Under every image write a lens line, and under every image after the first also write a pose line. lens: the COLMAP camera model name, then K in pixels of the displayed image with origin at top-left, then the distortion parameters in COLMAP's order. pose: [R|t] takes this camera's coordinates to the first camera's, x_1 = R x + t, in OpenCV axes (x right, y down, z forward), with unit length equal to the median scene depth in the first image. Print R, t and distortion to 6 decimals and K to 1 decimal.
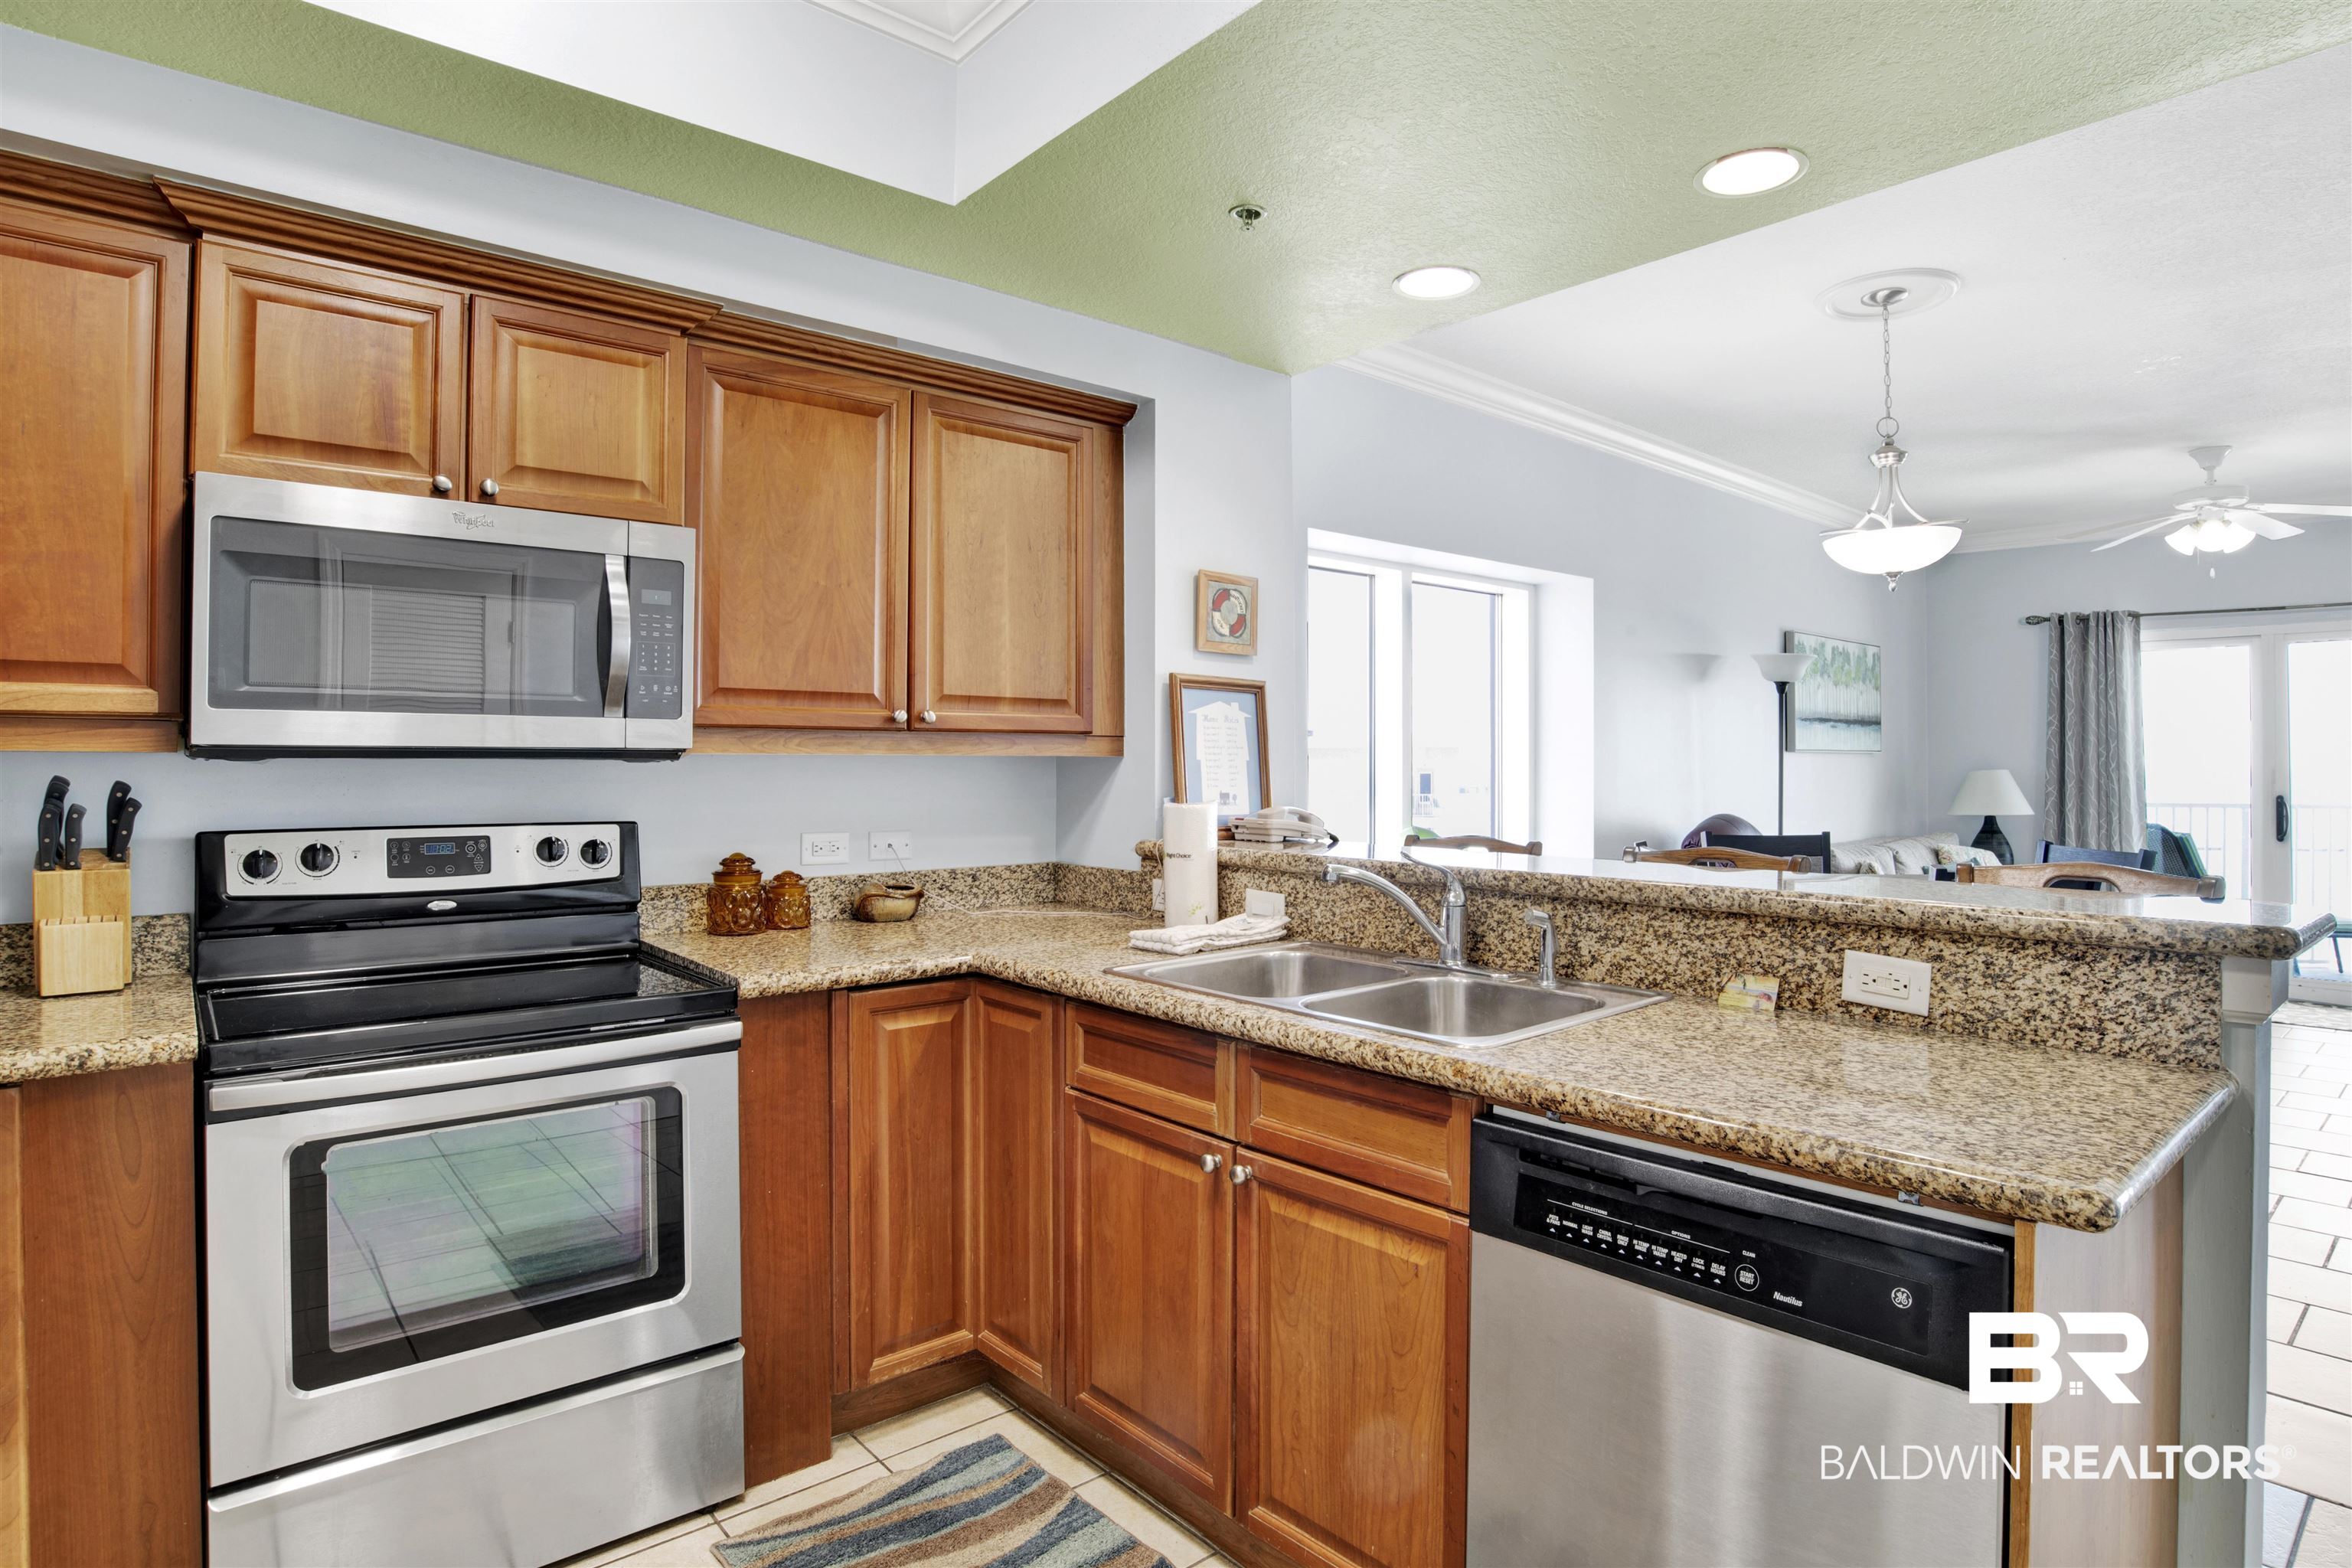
lens RADIAL K [[1245.2, 0, 1195.1], [0, 1245.2, 758.2], [0, 0, 1]] dist [-0.074037, 0.024619]
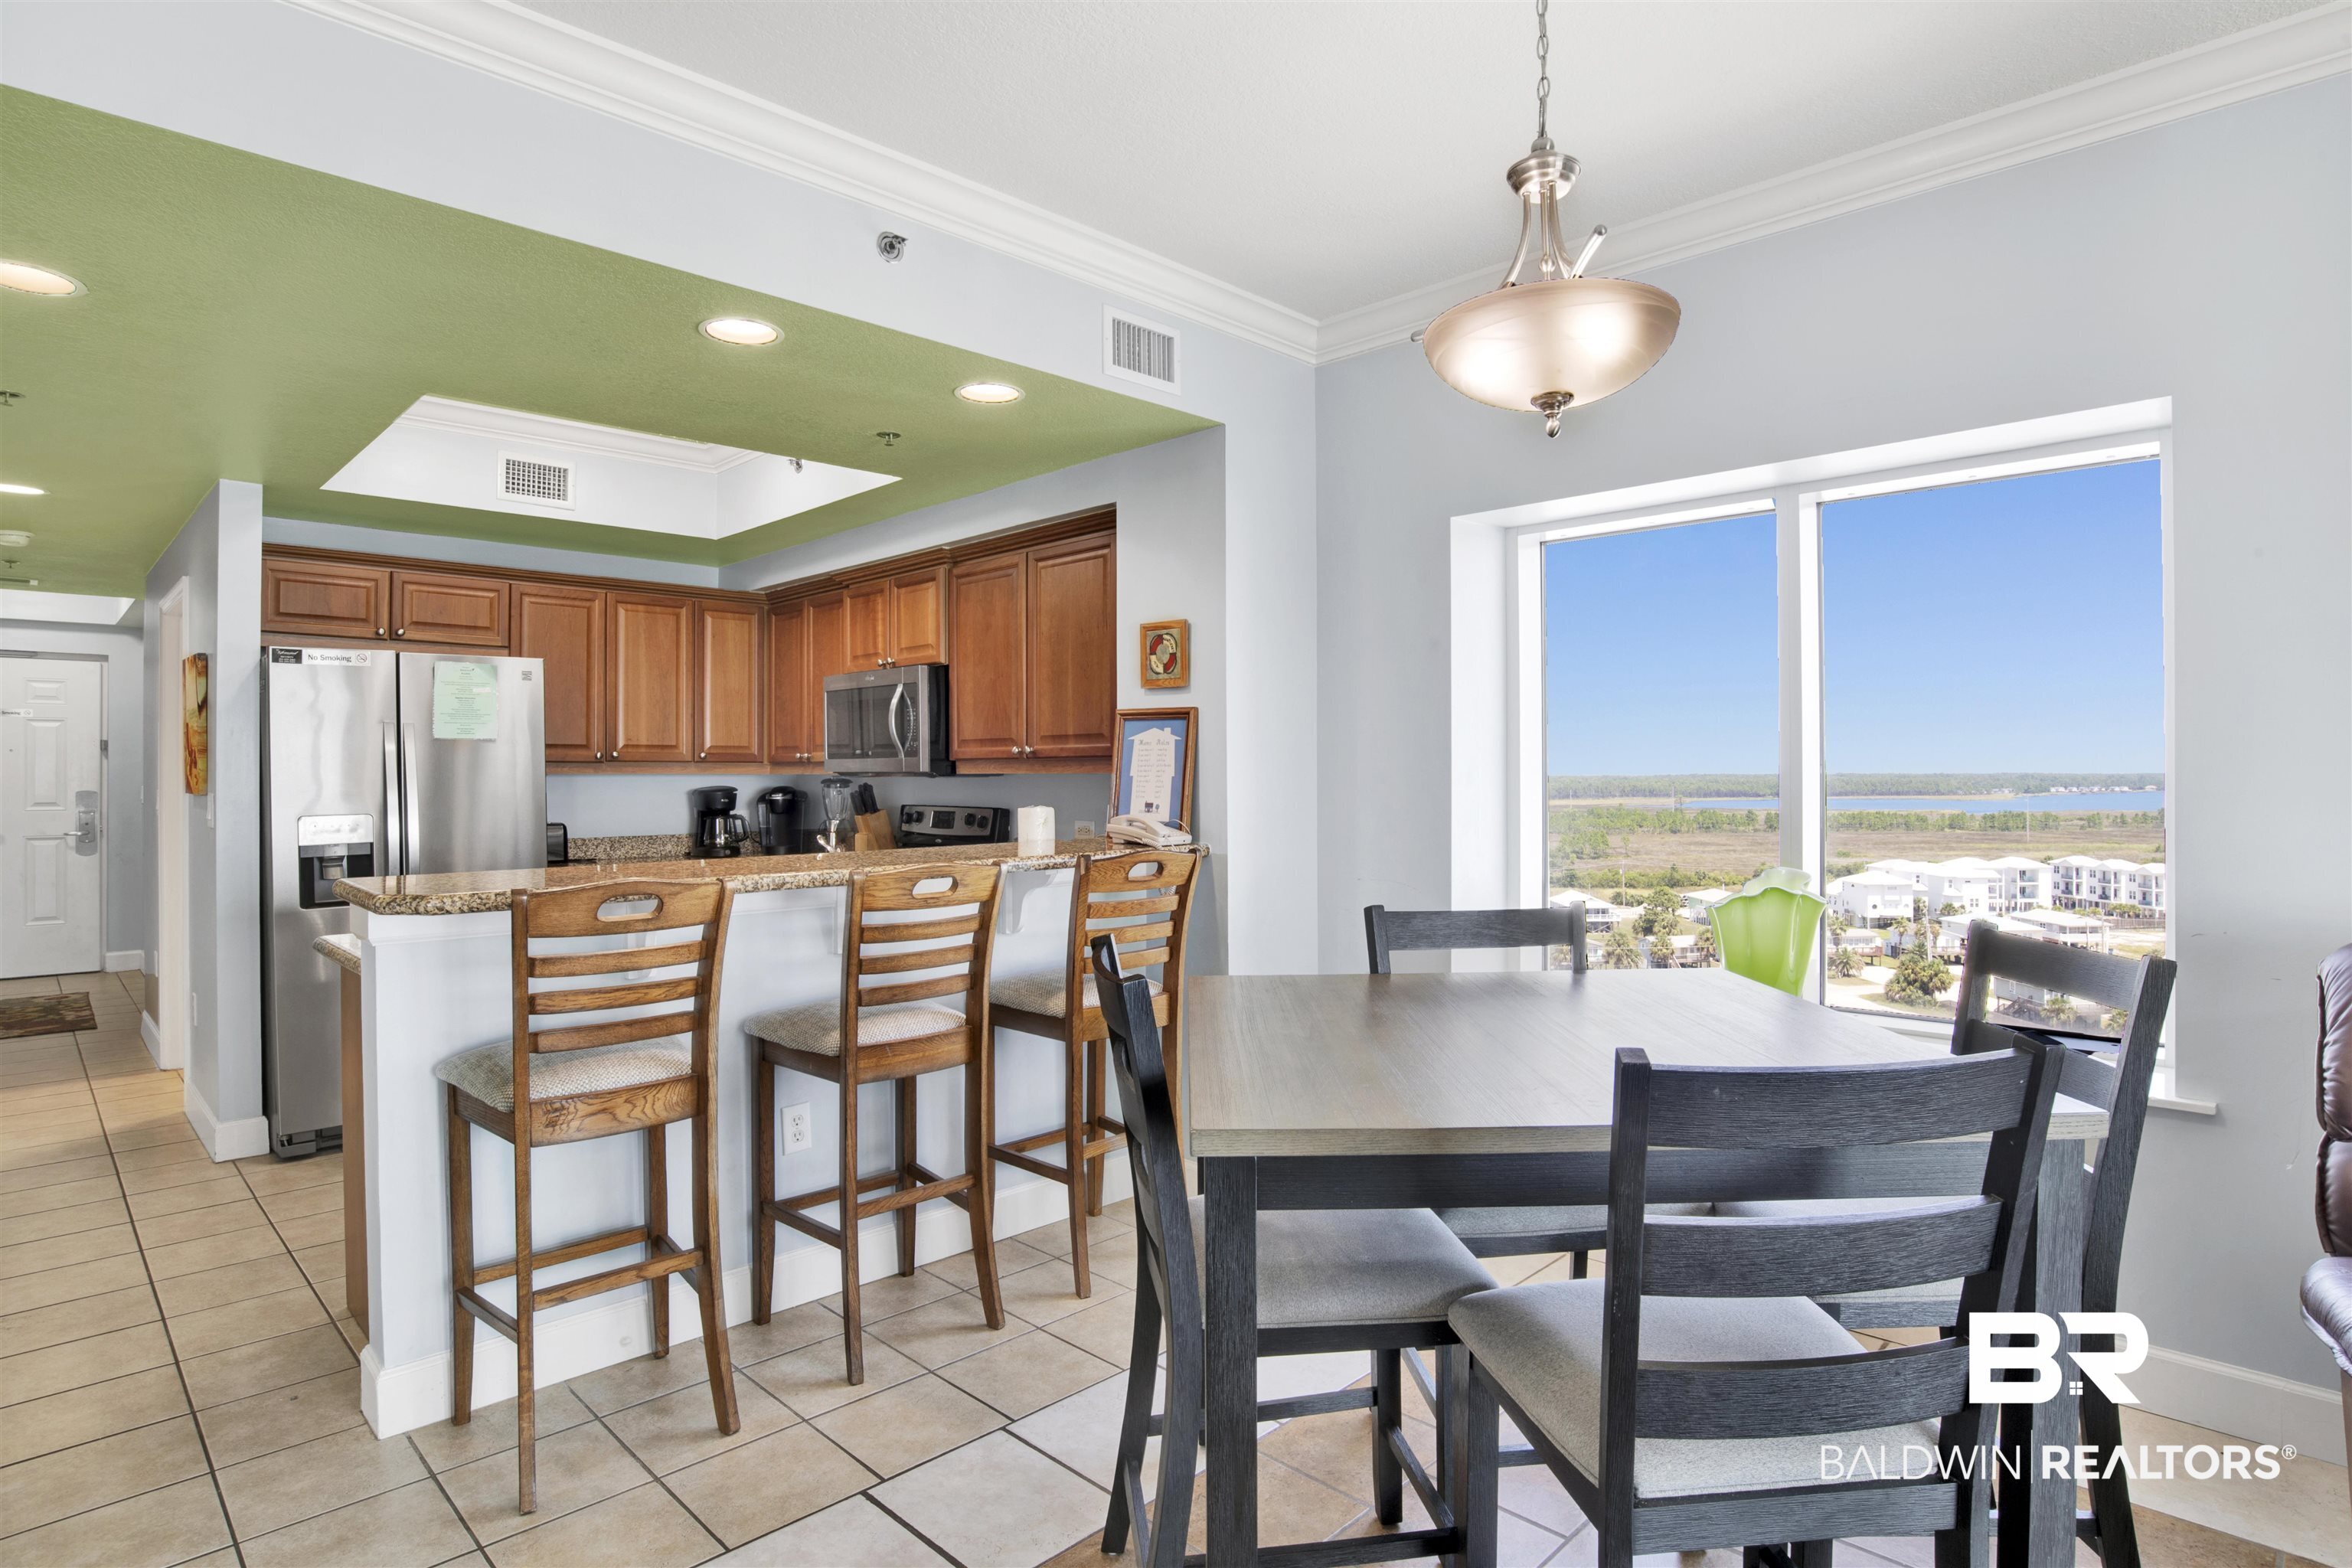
lens RADIAL K [[1245.2, 0, 1195.3], [0, 1245.2, 772.5], [0, 0, 1]] dist [-0.074037, 0.024619]
pose [[0.072478, -0.001250, -0.997369, 1.616859], [0.007613, 0.999971, -0.000700, -0.001132], [0.997341, -0.007542, 0.072485, 1.238118]]
